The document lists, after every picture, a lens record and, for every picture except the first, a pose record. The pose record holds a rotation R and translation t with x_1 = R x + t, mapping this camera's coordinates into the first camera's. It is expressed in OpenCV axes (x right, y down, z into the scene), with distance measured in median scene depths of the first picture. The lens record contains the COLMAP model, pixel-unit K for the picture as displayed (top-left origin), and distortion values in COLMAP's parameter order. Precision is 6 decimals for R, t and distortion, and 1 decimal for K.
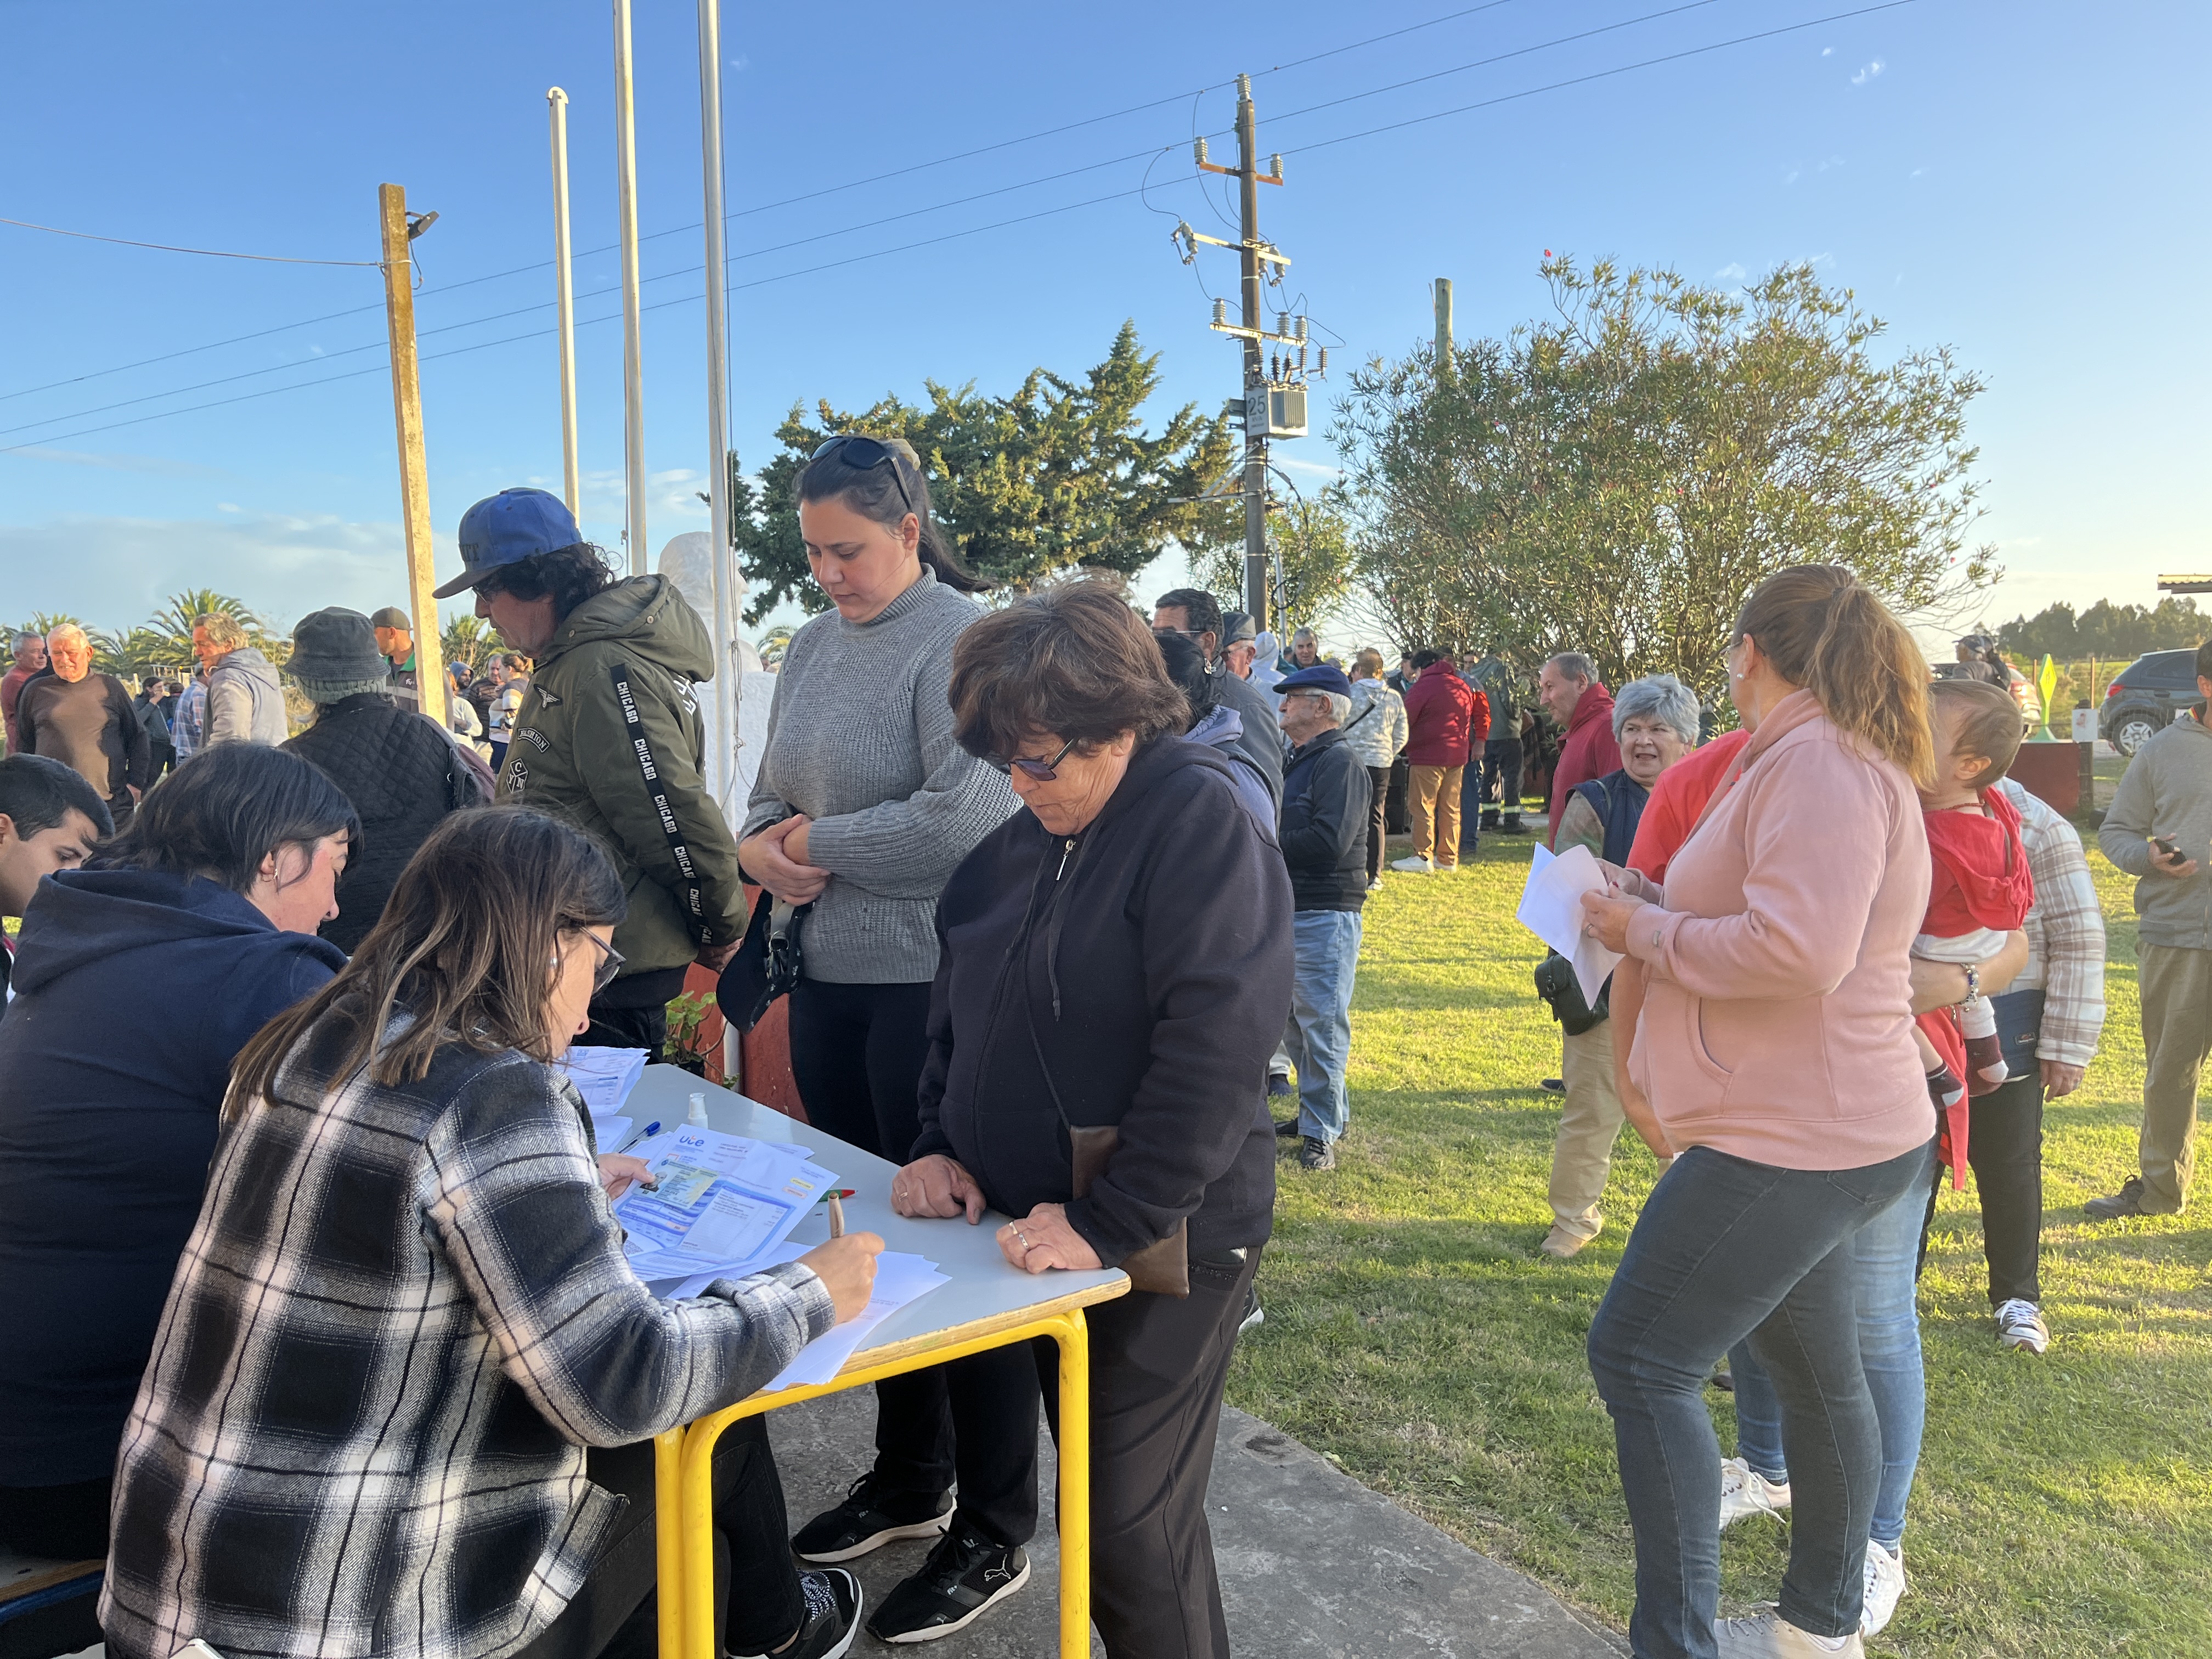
lens RADIAL K [[1672.9, 0, 1106.0], [0, 1672.9, 829.5], [0, 0, 1]] dist [0.007185, 0.006416]
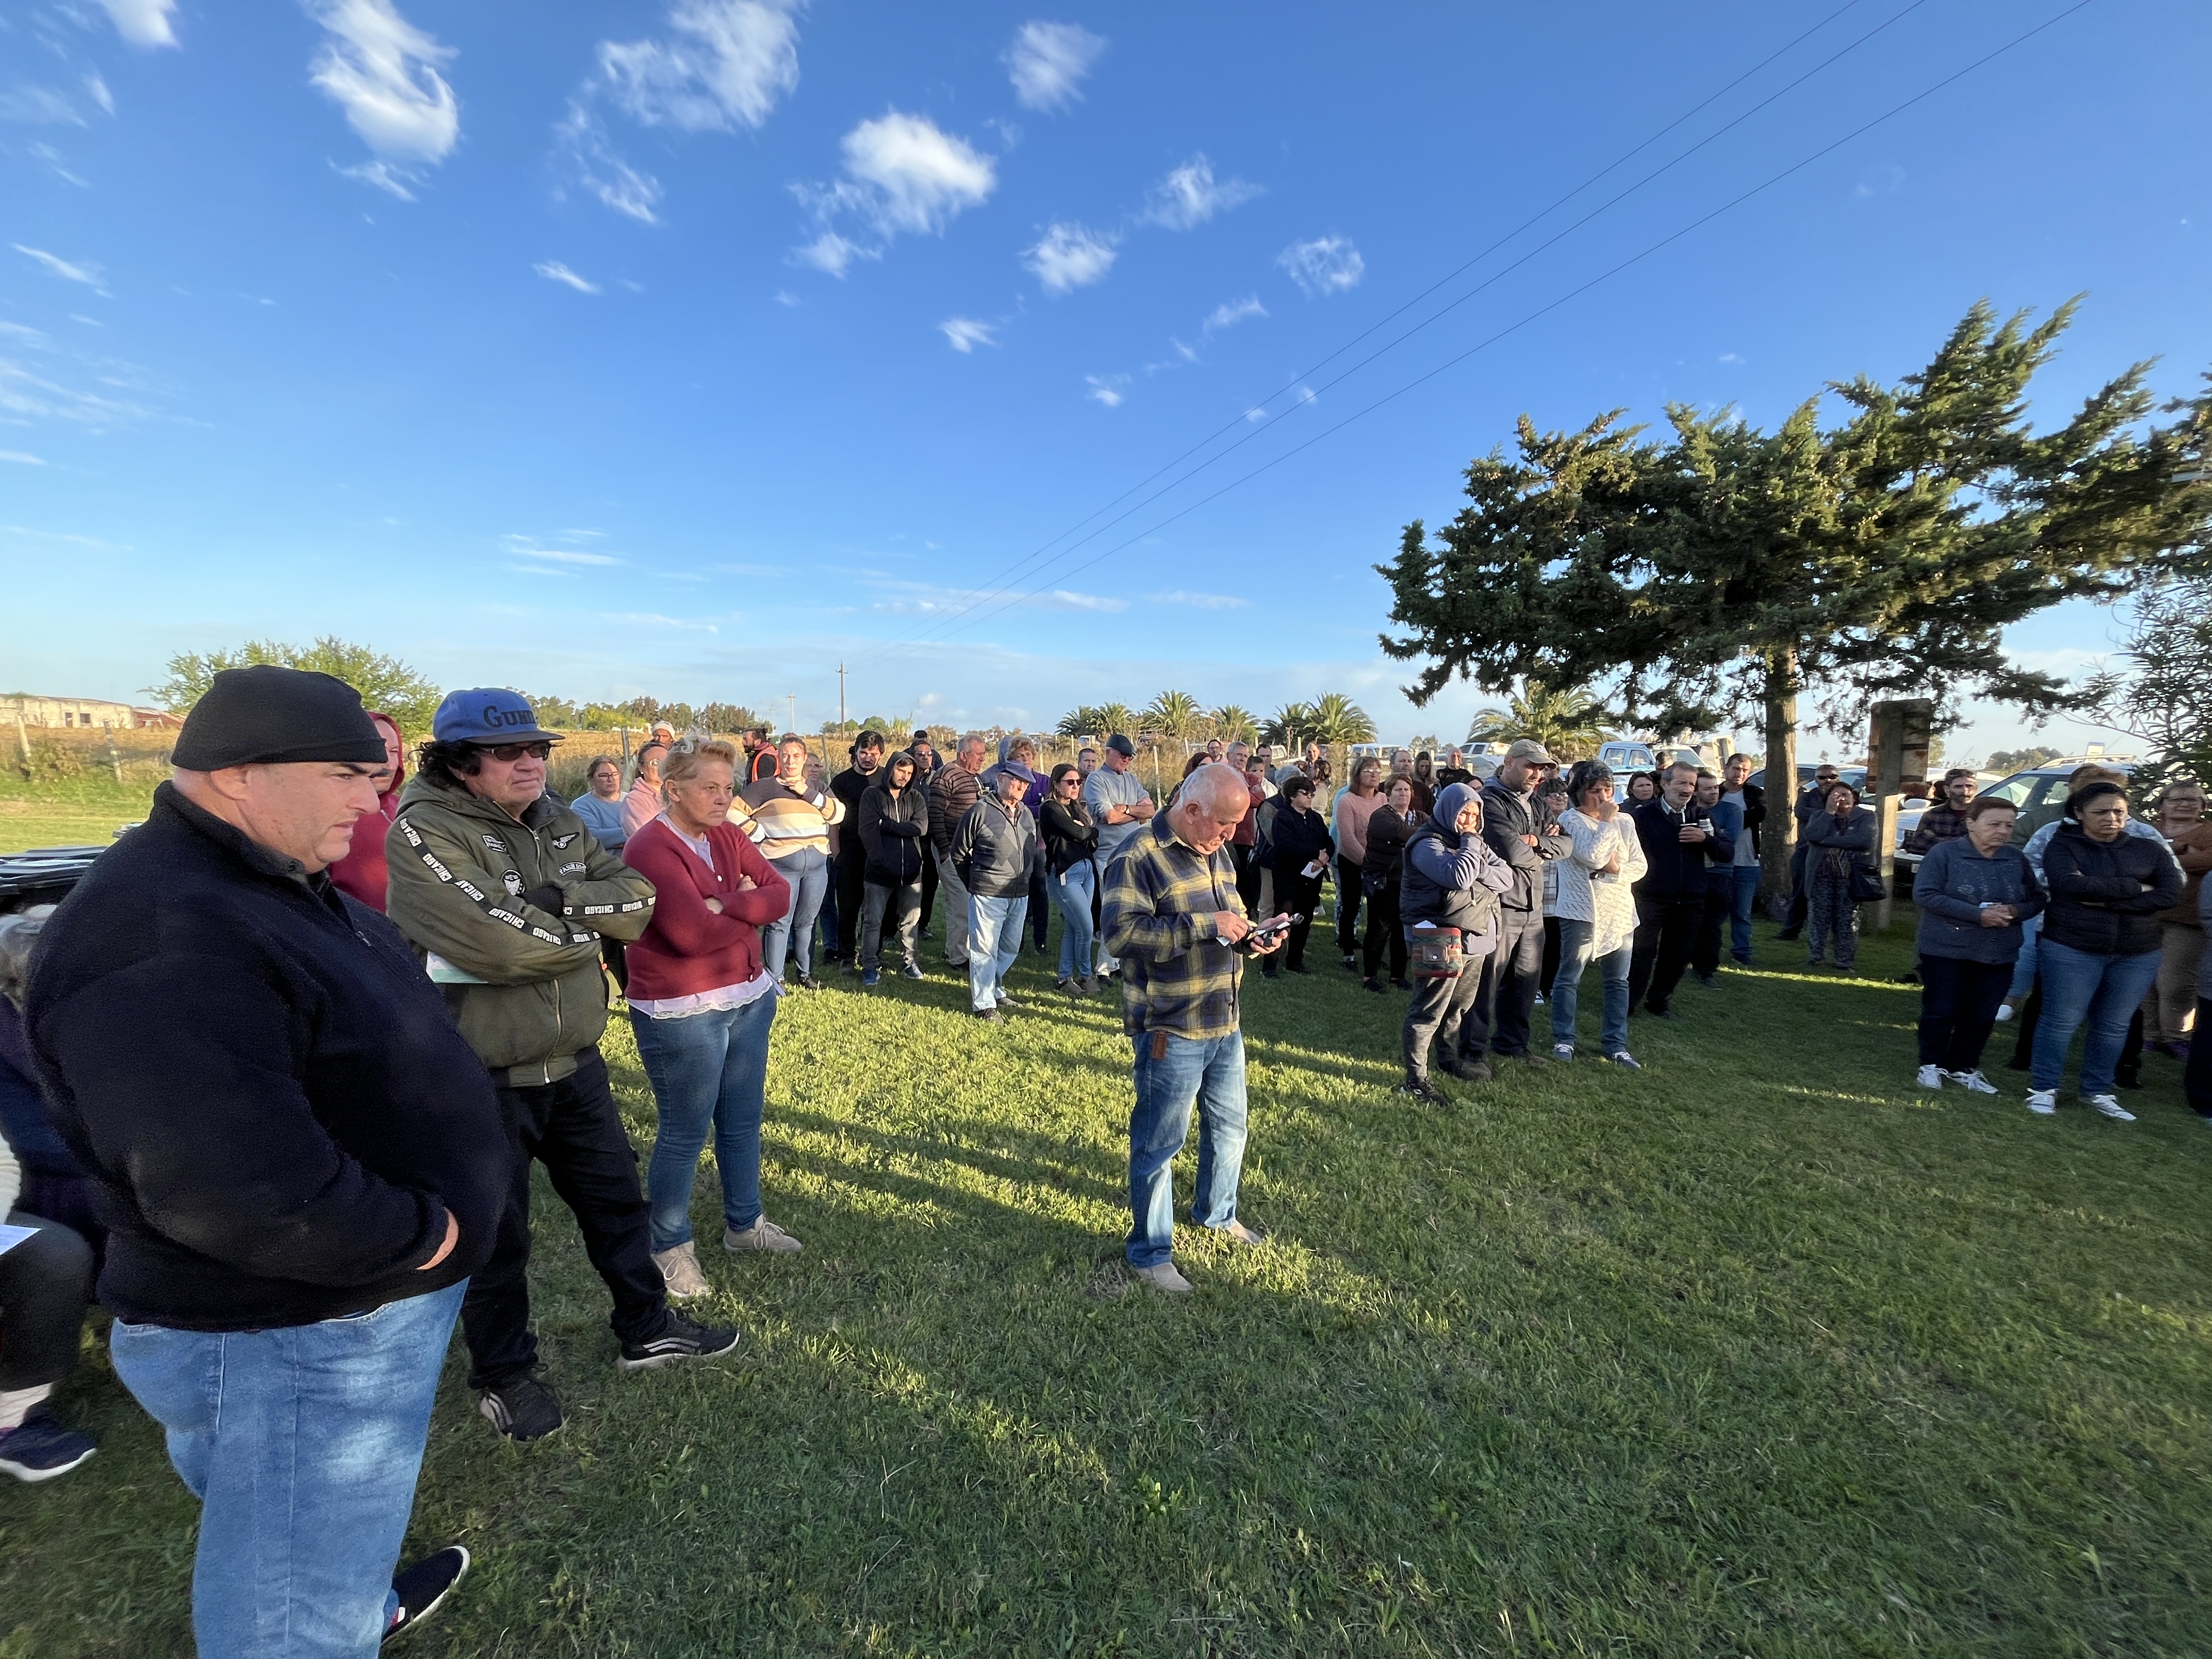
lens RADIAL K [[889.6, 0, 1106.0], [0, 889.6, 829.5], [0, 0, 1]] dist [-0.000022, 0.000027]
pose [[0.809163, 0.075198, -0.582752, -0.065364], [-0.061711, 0.997168, 0.042988, -0.066796], [0.584334, 0.001178, 0.811512, 0.516547]]
